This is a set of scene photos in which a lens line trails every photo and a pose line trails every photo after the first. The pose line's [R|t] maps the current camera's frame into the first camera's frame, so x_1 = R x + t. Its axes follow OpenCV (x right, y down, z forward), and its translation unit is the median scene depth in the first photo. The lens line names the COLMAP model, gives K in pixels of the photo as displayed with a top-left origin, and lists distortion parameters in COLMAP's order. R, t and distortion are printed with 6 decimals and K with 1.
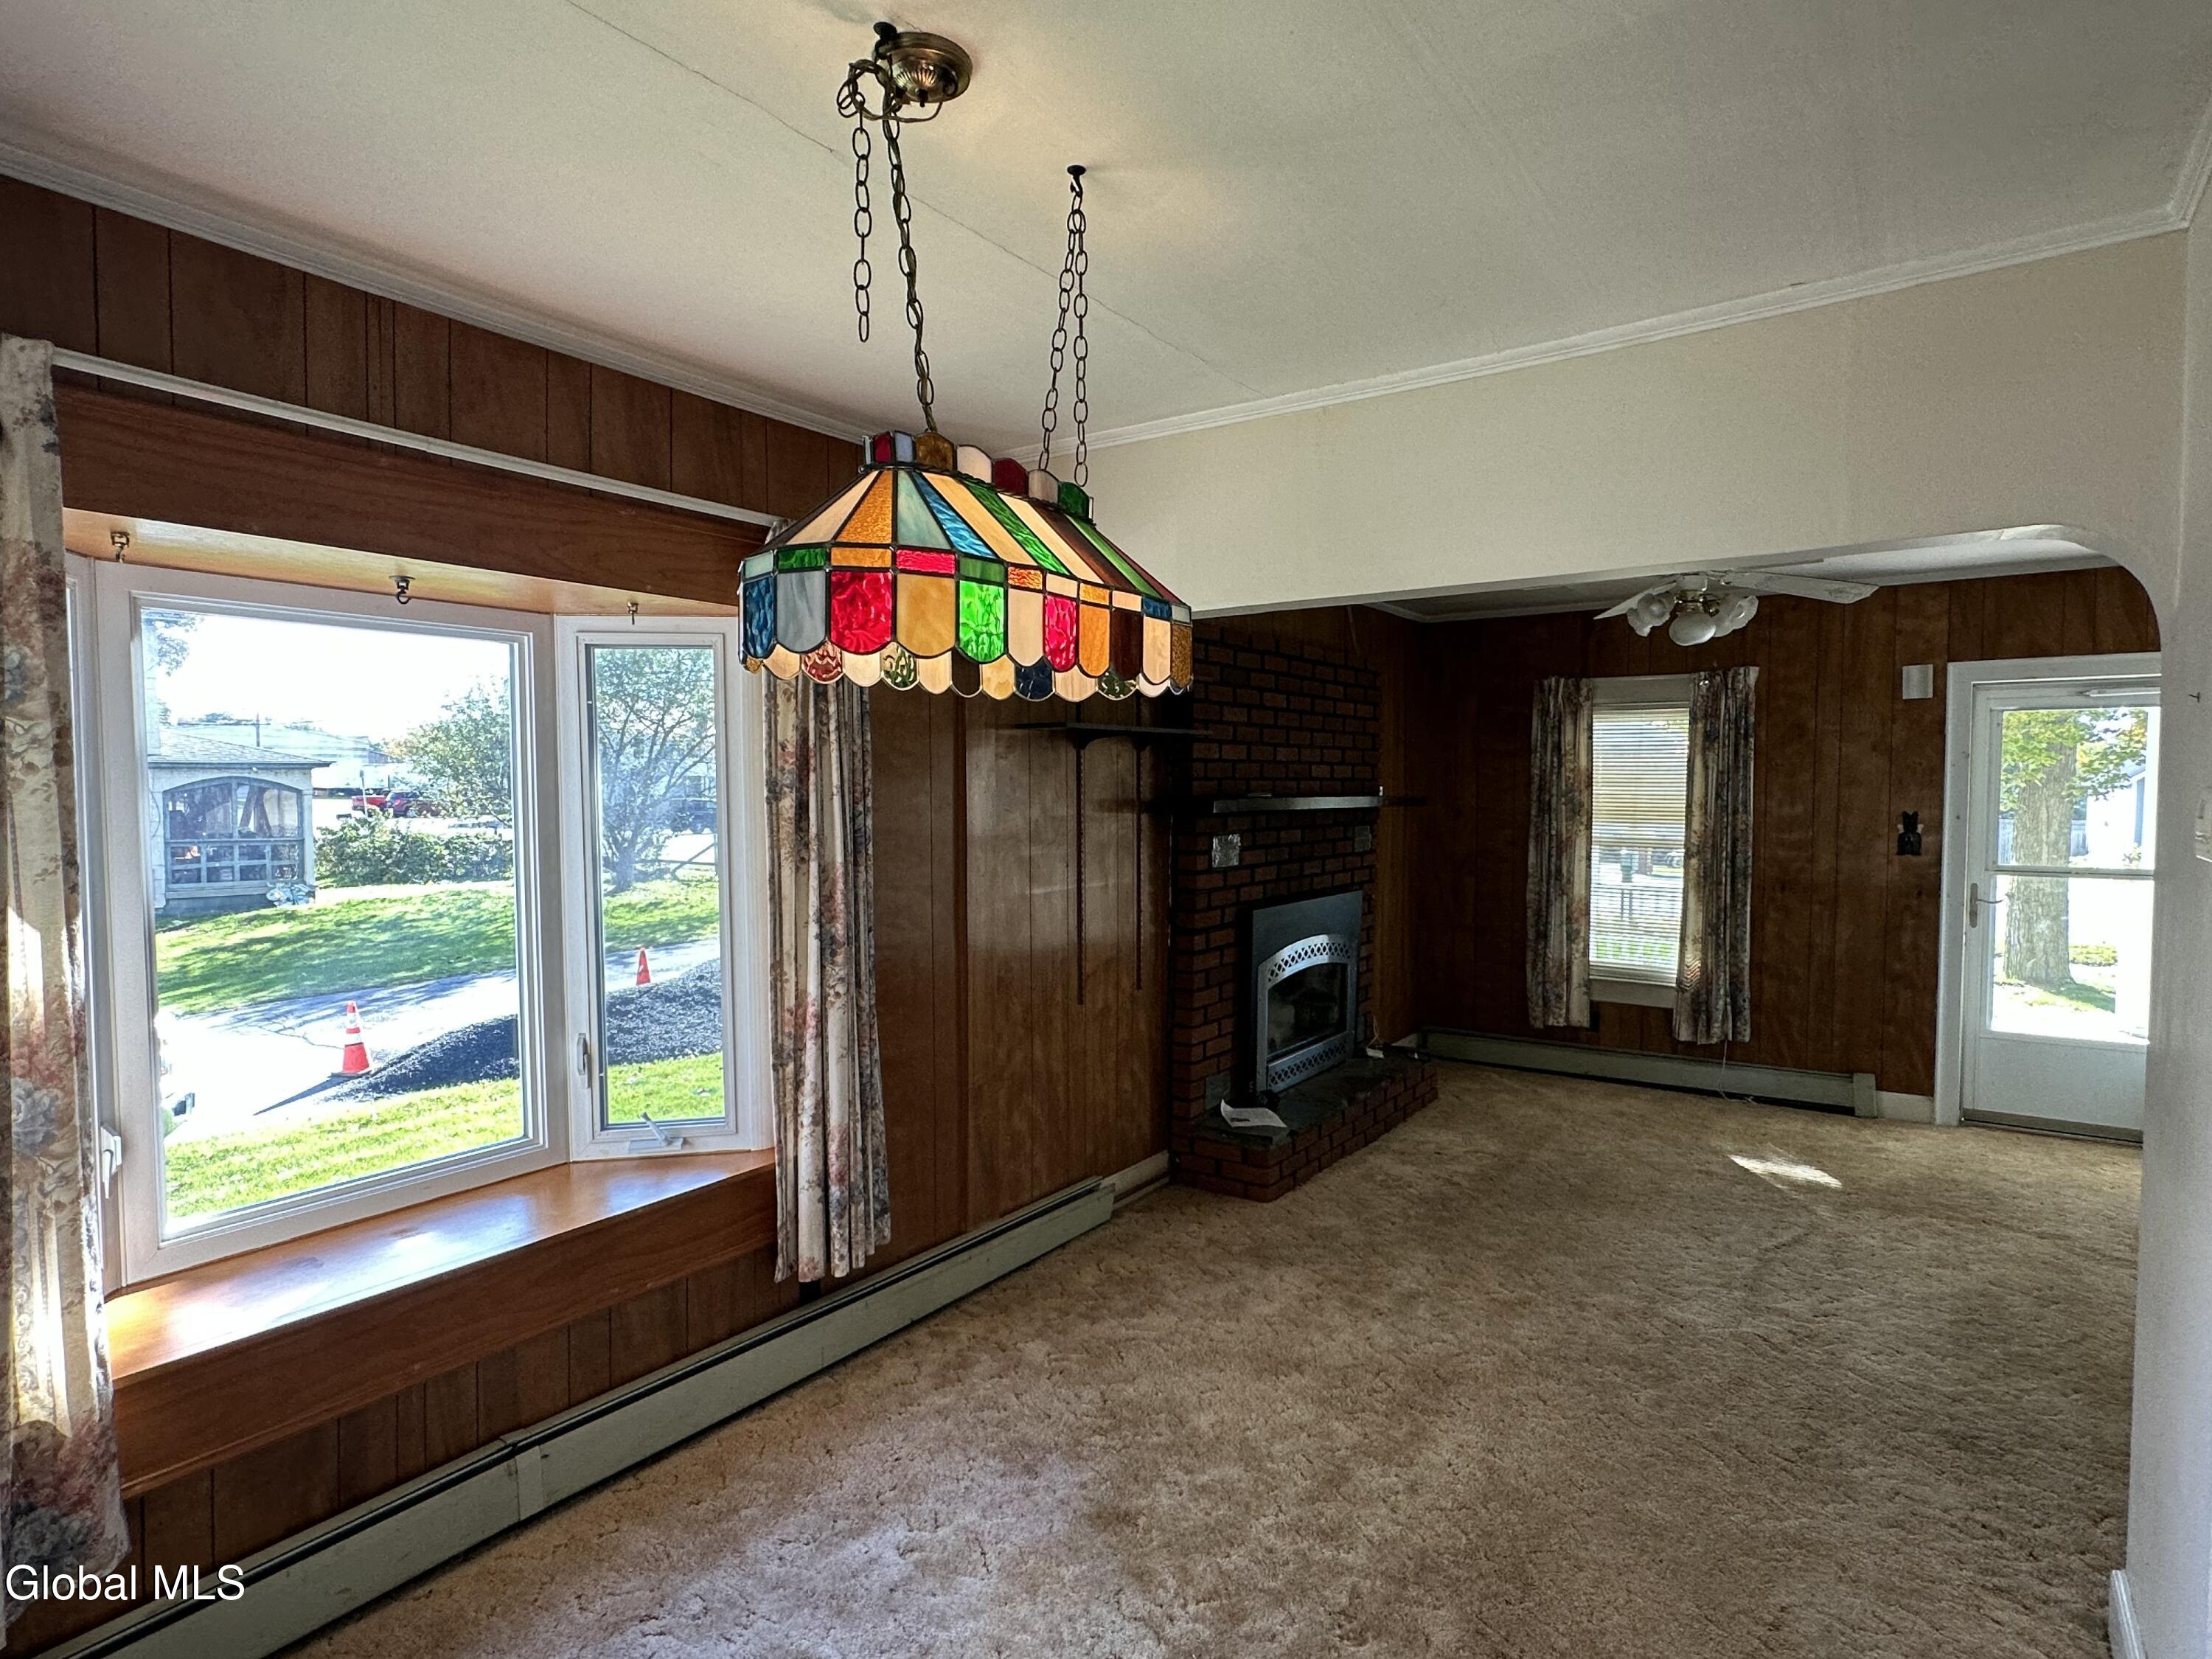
lens RADIAL K [[1193.9, 0, 1108.5], [0, 1193.9, 837.7], [0, 0, 1]] dist [-0.001659, 0.001766]
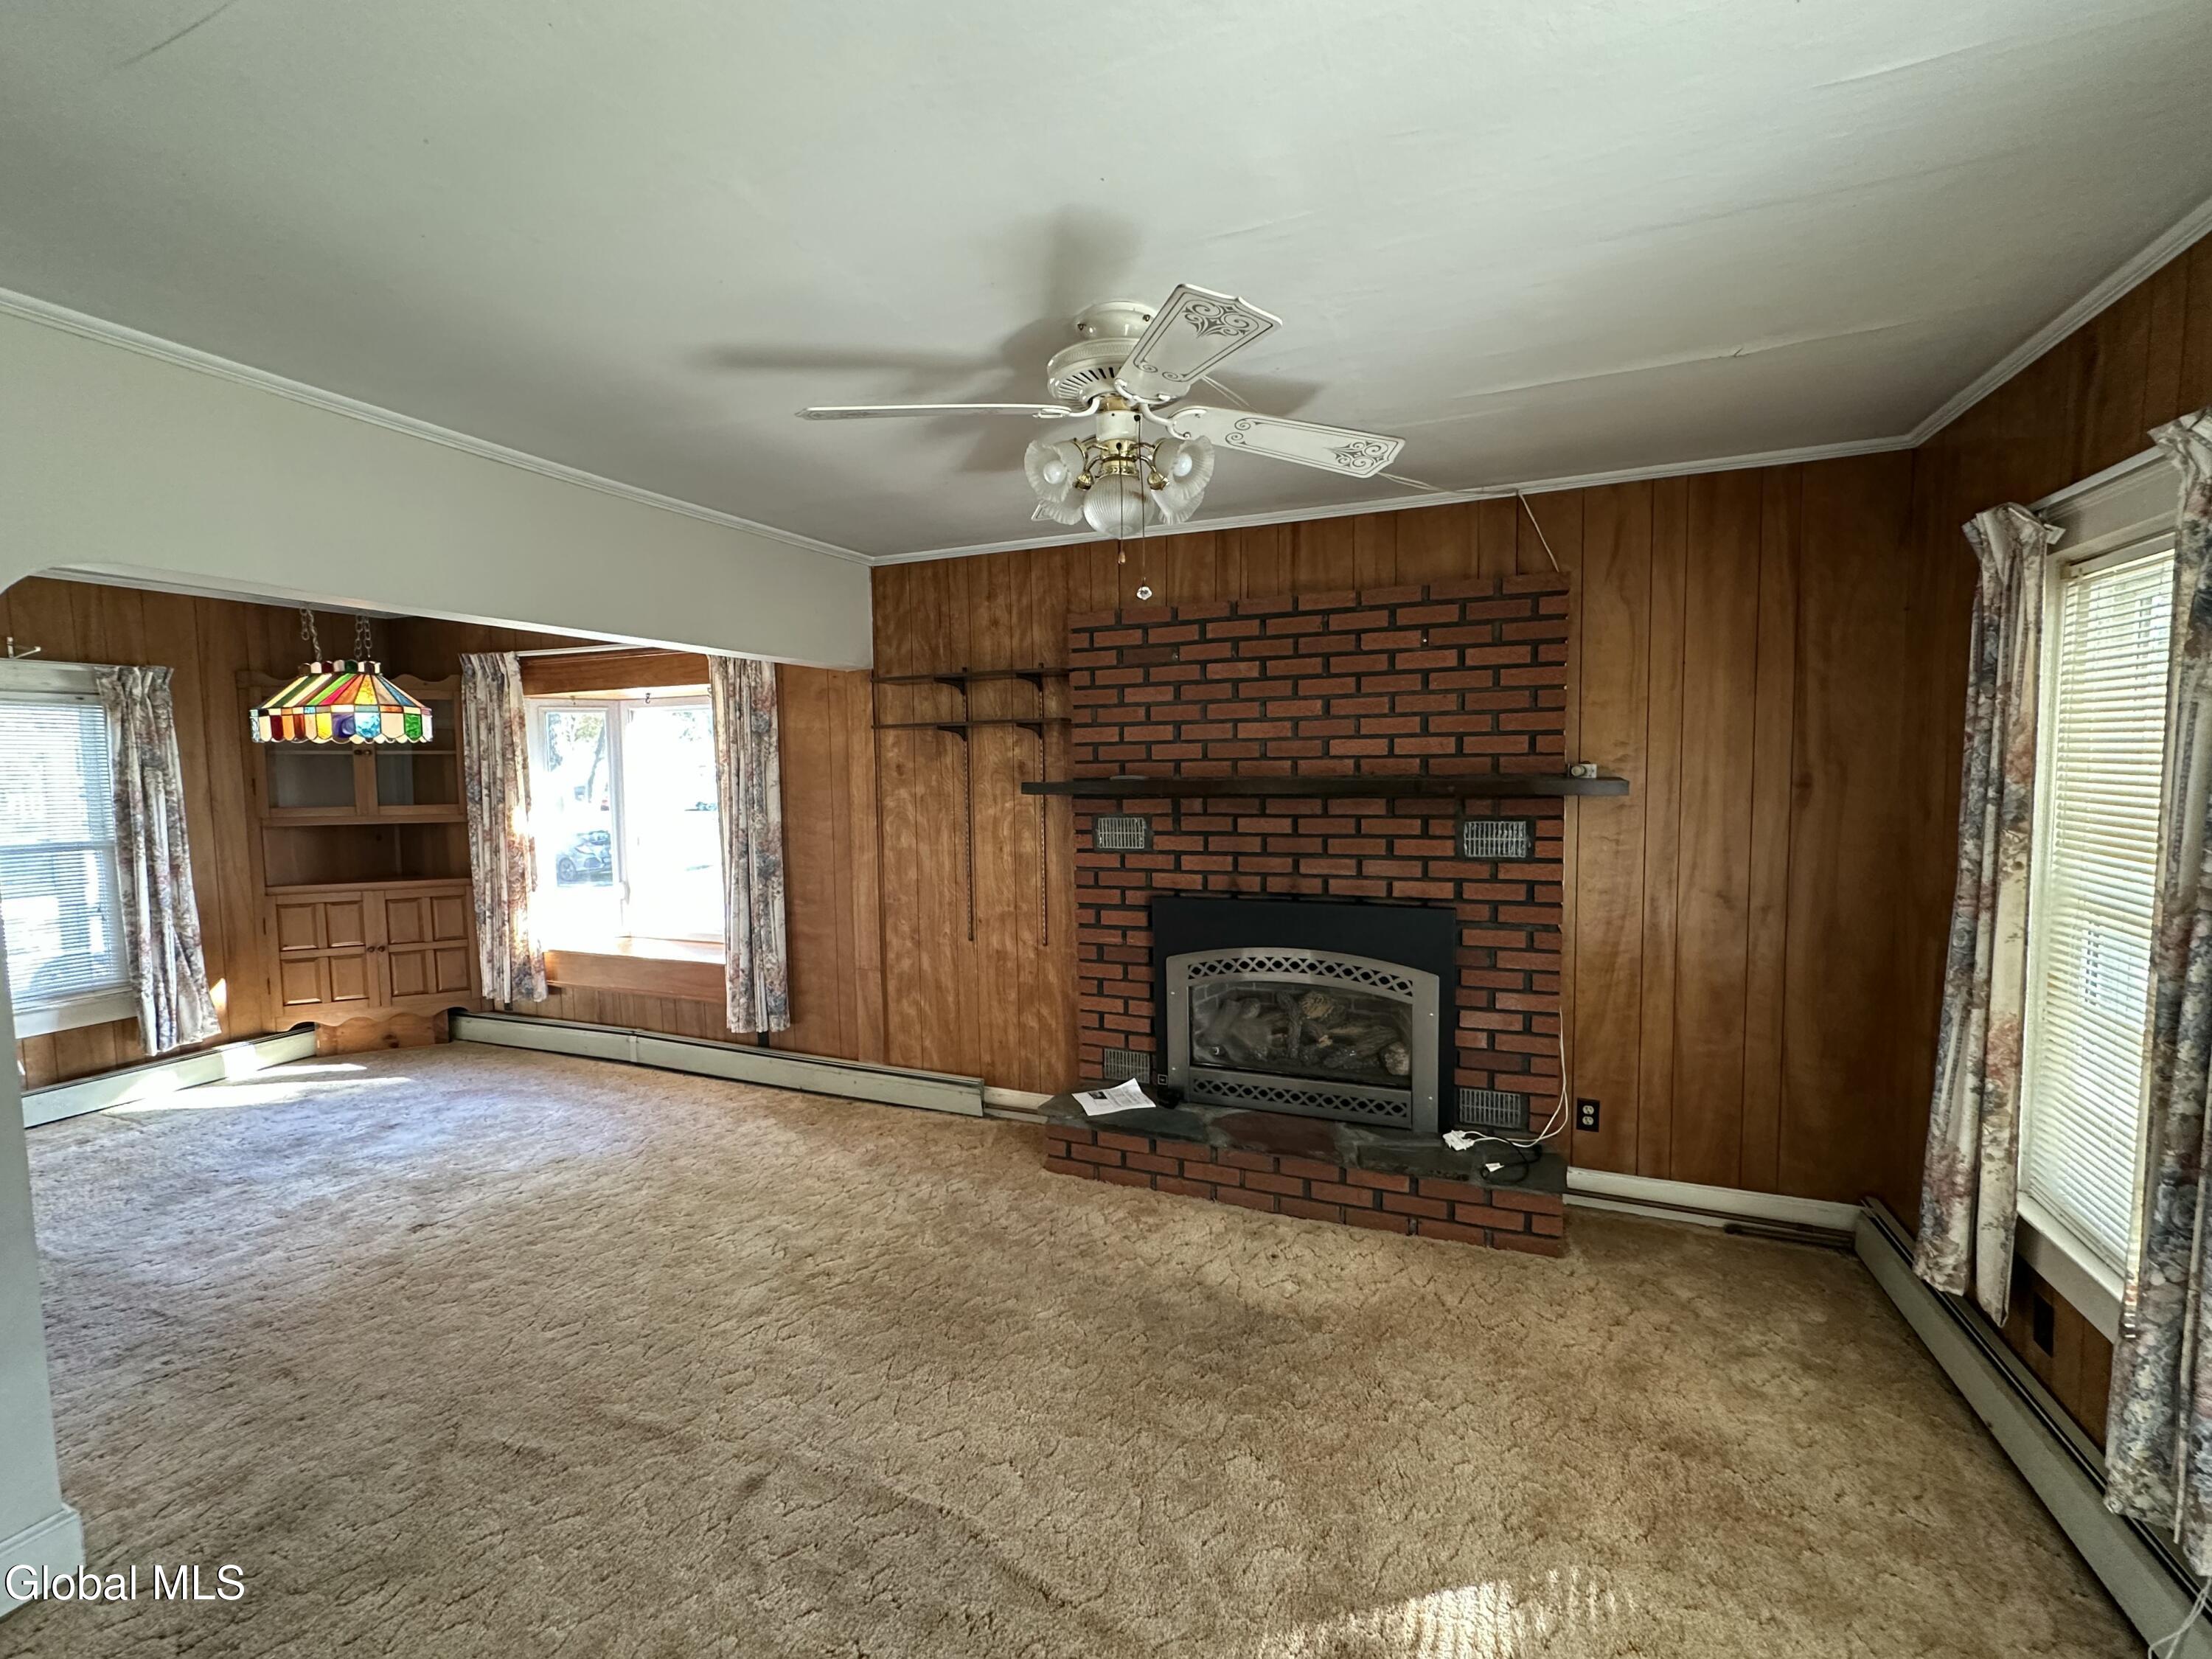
lens RADIAL K [[933.7, 0, 1106.0], [0, 933.7, 829.5], [0, 0, 1]] dist [-0.007851, 0.000221]
pose [[0.215553, 0.067431, -0.974161, 0.939184], [-0.029106, 0.997613, 0.062614, -0.044725], [0.976058, 0.014857, 0.217001, 0.888334]]
